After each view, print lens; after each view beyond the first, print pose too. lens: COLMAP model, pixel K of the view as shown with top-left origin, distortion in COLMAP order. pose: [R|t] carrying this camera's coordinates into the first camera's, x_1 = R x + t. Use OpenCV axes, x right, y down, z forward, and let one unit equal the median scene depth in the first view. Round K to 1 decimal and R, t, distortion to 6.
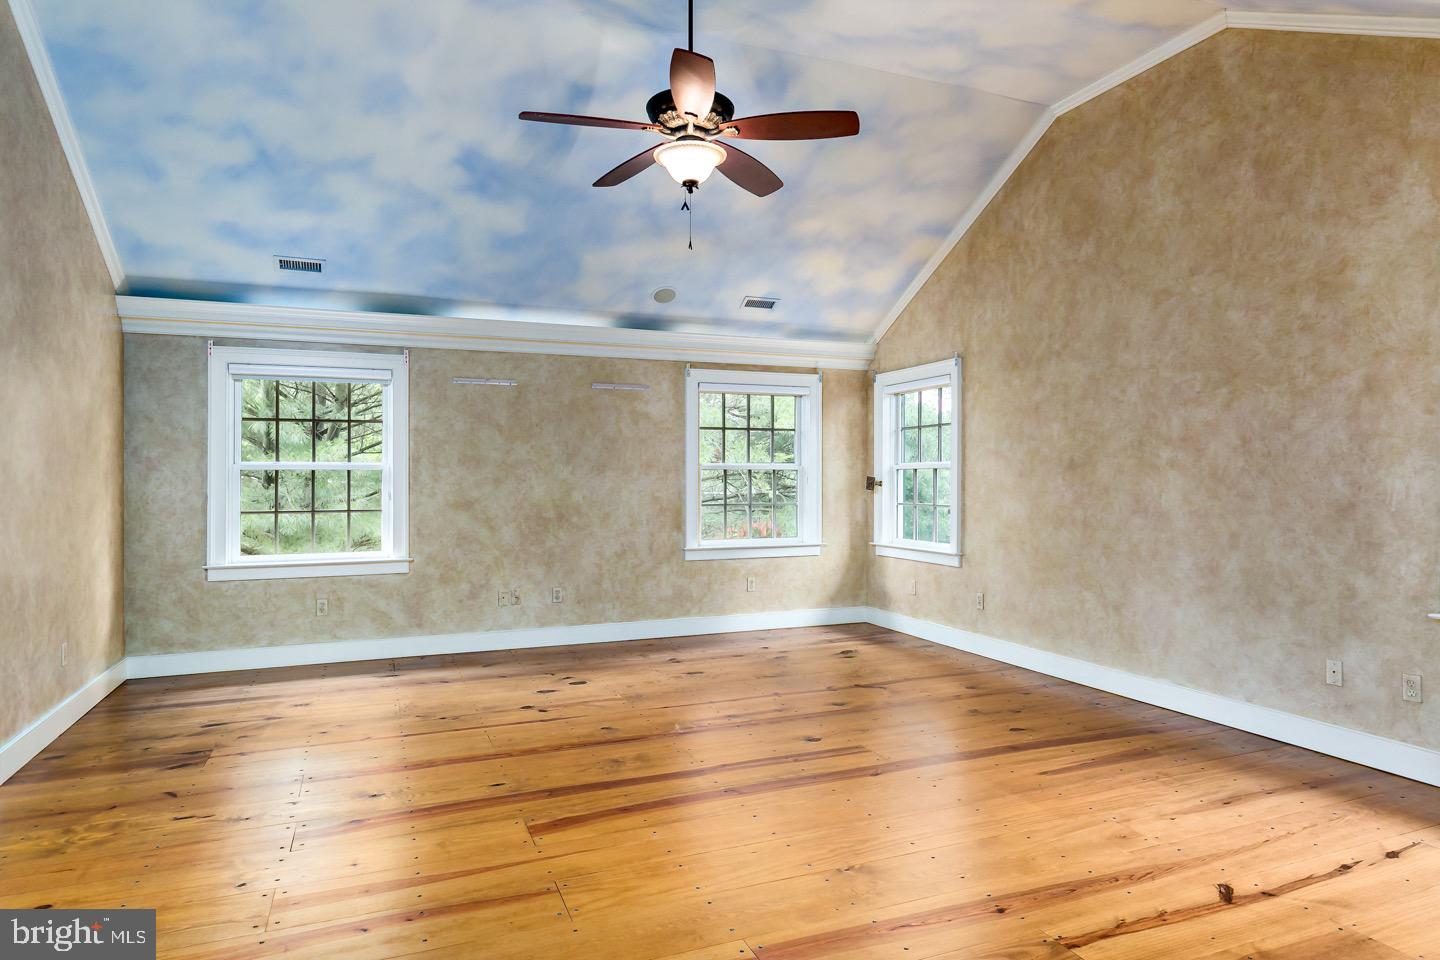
lens RADIAL K [[851.6, 0, 726.0], [0, 851.6, 480.4], [0, 0, 1]] dist [0.003170, -0.001579]
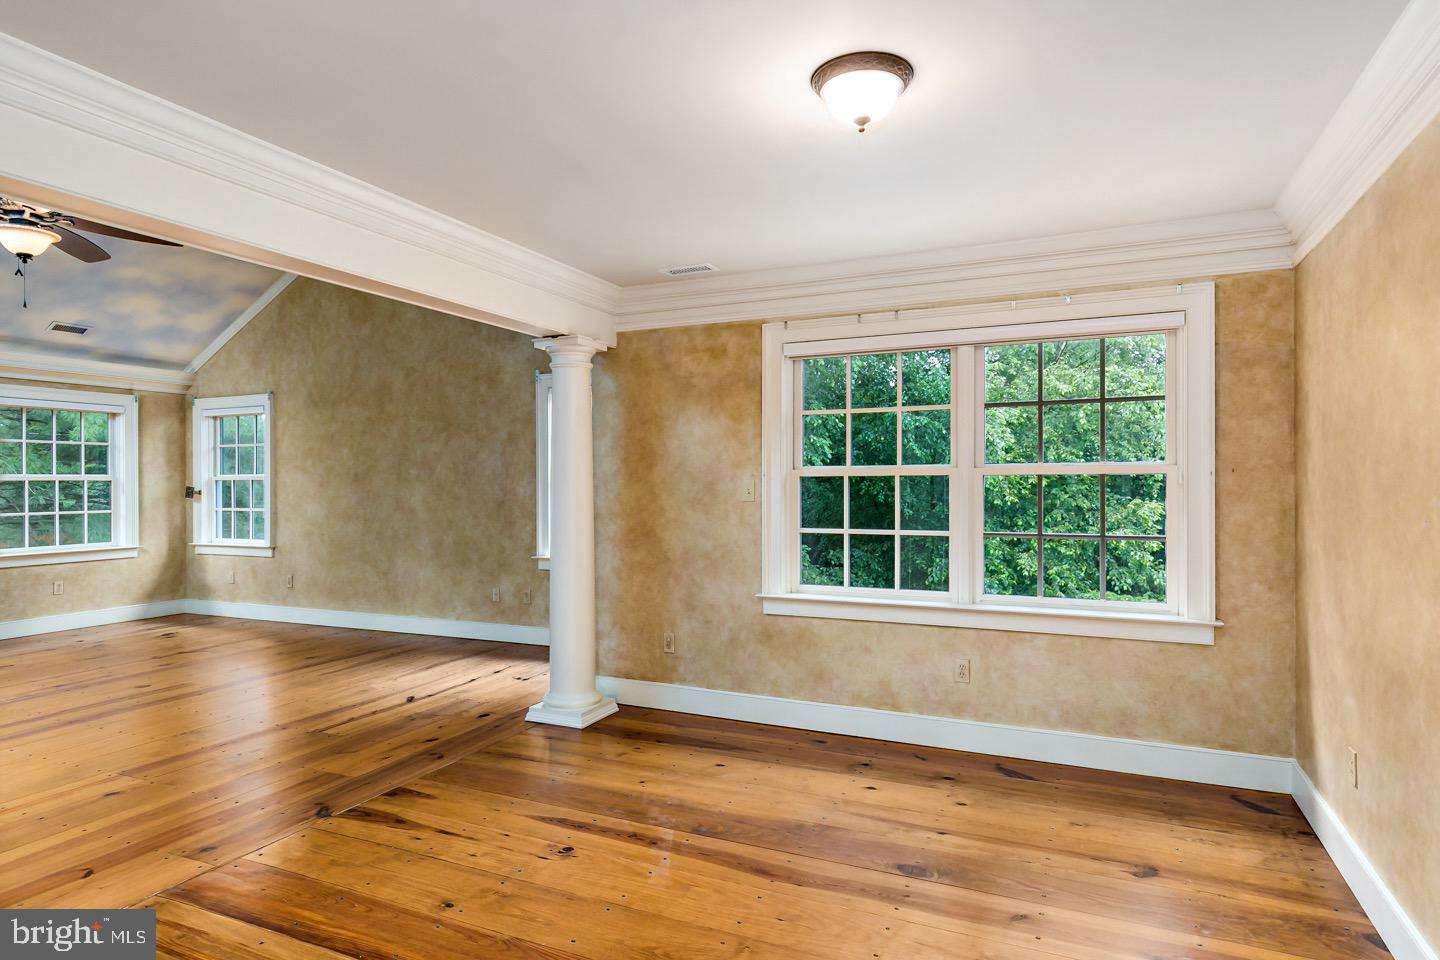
lens RADIAL K [[824.4, 0, 717.4], [0, 824.4, 485.0], [0, 0, 1]] dist [0.014834, -0.002688]
pose [[0.735961, -0.003686, 0.677014, -0.090346], [0.005727, 0.999983, -0.000781, -0.002152], [-0.677000, 0.004452, 0.735970, -0.439055]]
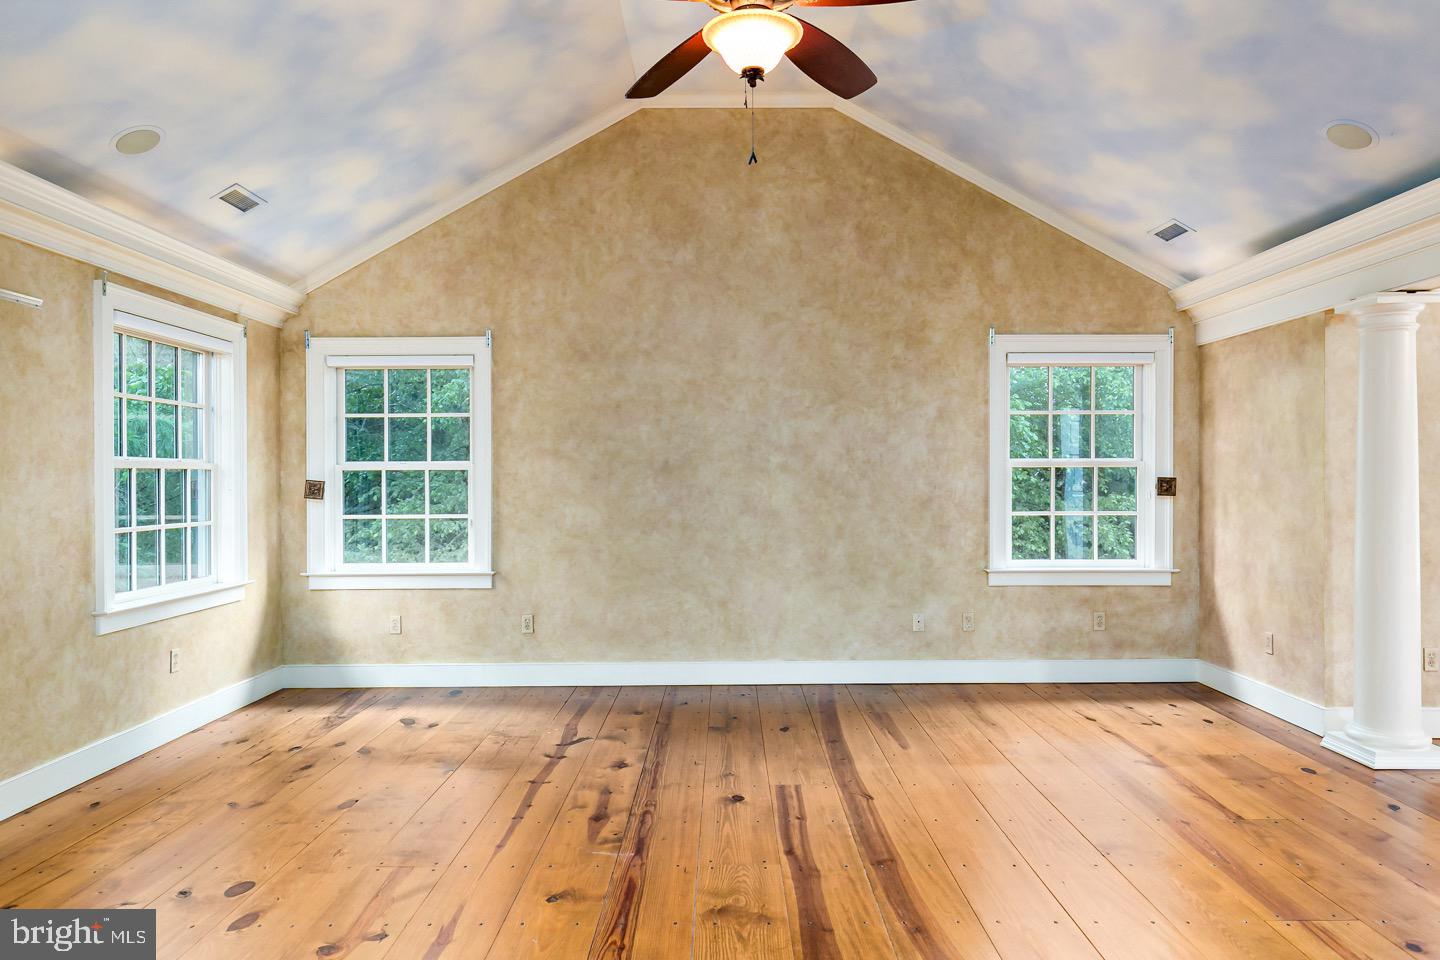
lens RADIAL K [[931.1, 0, 724.8], [0, 931.1, 490.1], [0, 0, 1]] dist [0.004199, -0.001024]
pose [[0.380109, -0.009309, 0.924895, -0.568910], [0.006308, 0.999952, 0.007472, 0.000352], [-0.924920, 0.002994, 0.380149, 0.521605]]
